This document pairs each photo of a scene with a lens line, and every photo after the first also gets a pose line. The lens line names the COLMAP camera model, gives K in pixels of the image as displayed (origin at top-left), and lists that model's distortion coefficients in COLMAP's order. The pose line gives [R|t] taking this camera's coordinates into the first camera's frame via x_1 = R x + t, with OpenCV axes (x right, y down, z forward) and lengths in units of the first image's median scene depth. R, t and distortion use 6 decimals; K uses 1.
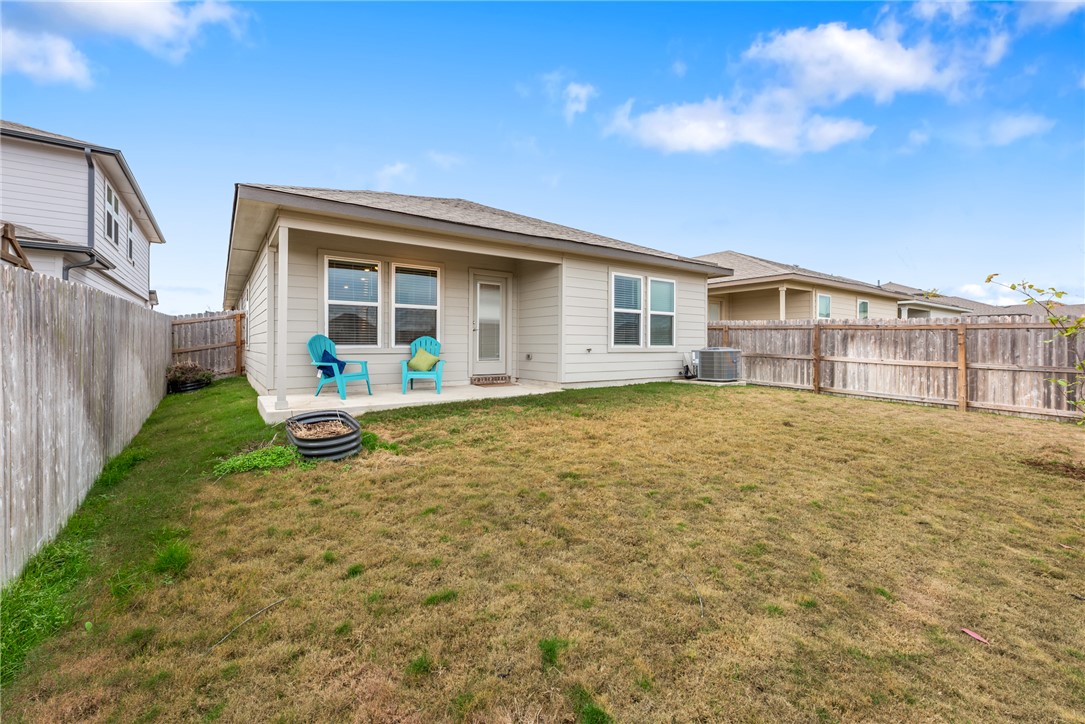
lens RADIAL K [[452.3, 0, 542.4], [0, 452.3, 344.2], [0, 0, 1]] dist [0.010789, -0.000222]
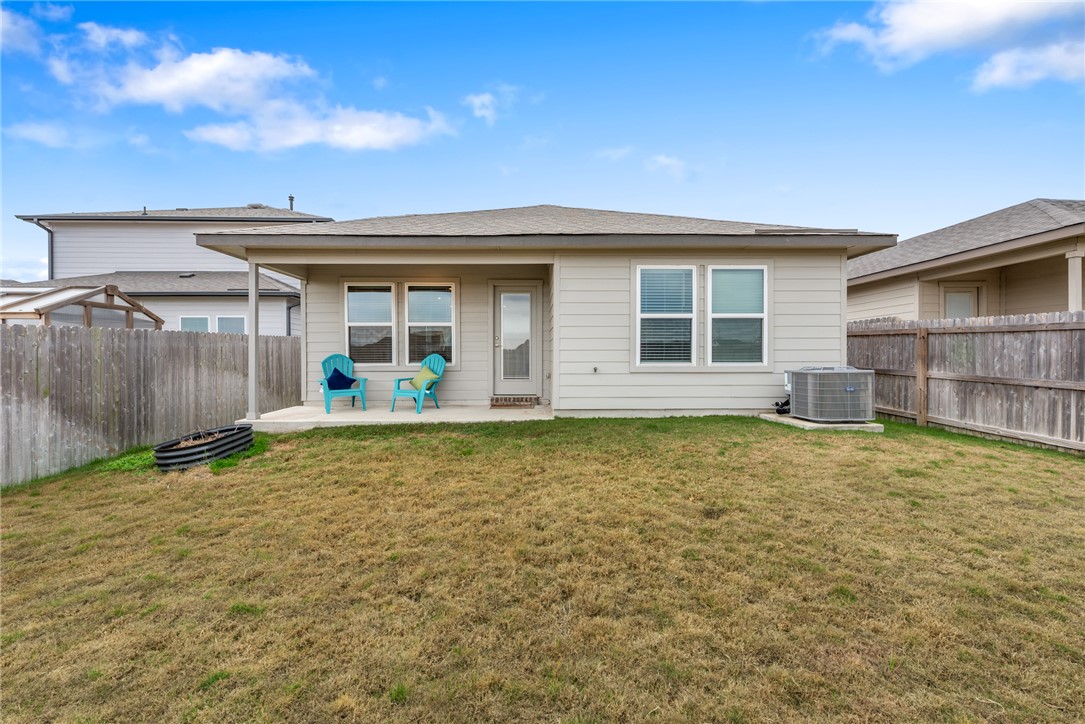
lens RADIAL K [[457.0, 0, 542.5], [0, 457.0, 362.0], [0, 0, 1]] dist [0.010390, -0.000070]
pose [[0.825860, 0.001042, -0.563875, 0.443386], [0.006024, 0.999925, 0.010669, -0.008056], [0.563844, -0.012208, 0.825791, 0.277442]]
